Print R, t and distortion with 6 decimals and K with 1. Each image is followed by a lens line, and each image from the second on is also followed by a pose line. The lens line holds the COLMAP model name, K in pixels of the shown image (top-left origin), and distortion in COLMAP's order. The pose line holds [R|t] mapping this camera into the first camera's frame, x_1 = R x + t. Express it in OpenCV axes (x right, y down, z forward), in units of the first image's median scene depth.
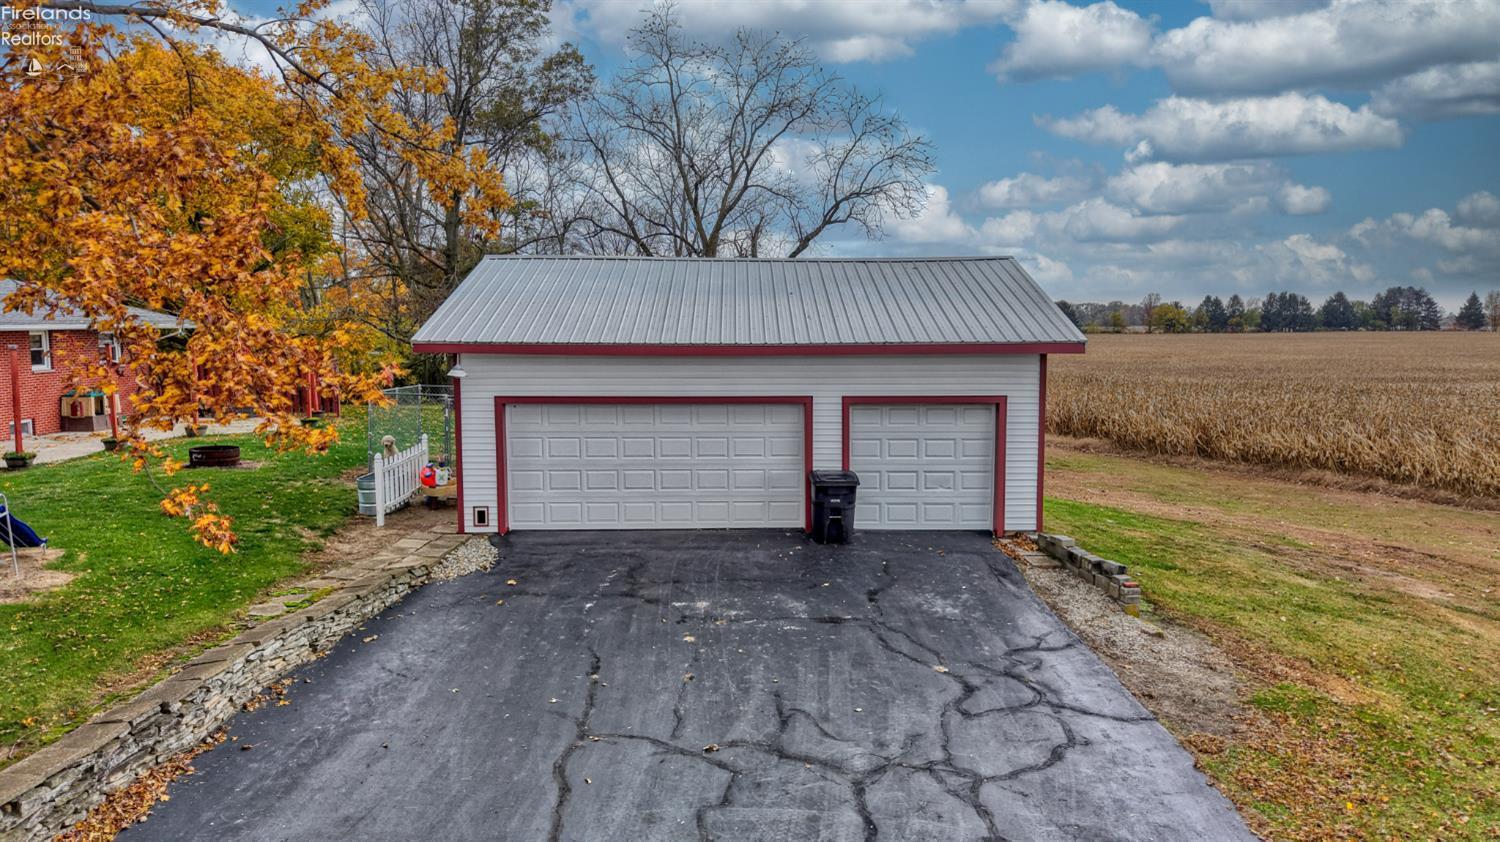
lens RADIAL K [[995.4, 0, 750.0], [0, 995.4, 421.0], [0, 0, 1]] dist [0.008704, -0.001318]
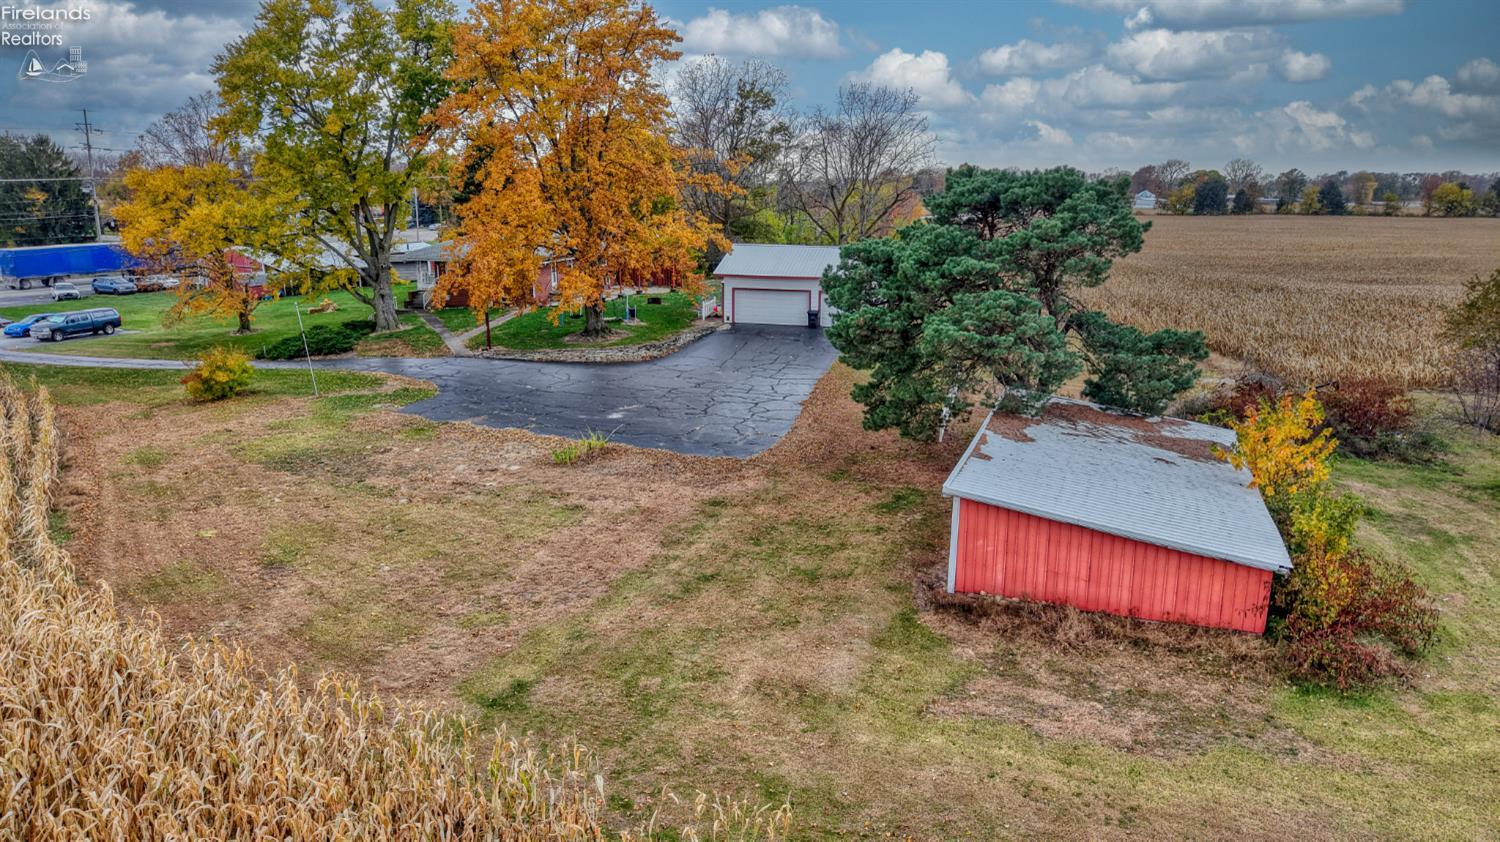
lens RADIAL K [[995.4, 0, 750.0], [0, 995.4, 421.0], [0, 0, 1]] dist [0.008704, -0.001318]
pose [[0.962506, 0.070848, -0.261847, 0.859409], [-0.035309, 0.989800, 0.138021, -0.048247], [0.268954, -0.123600, 0.955189, -2.743597]]
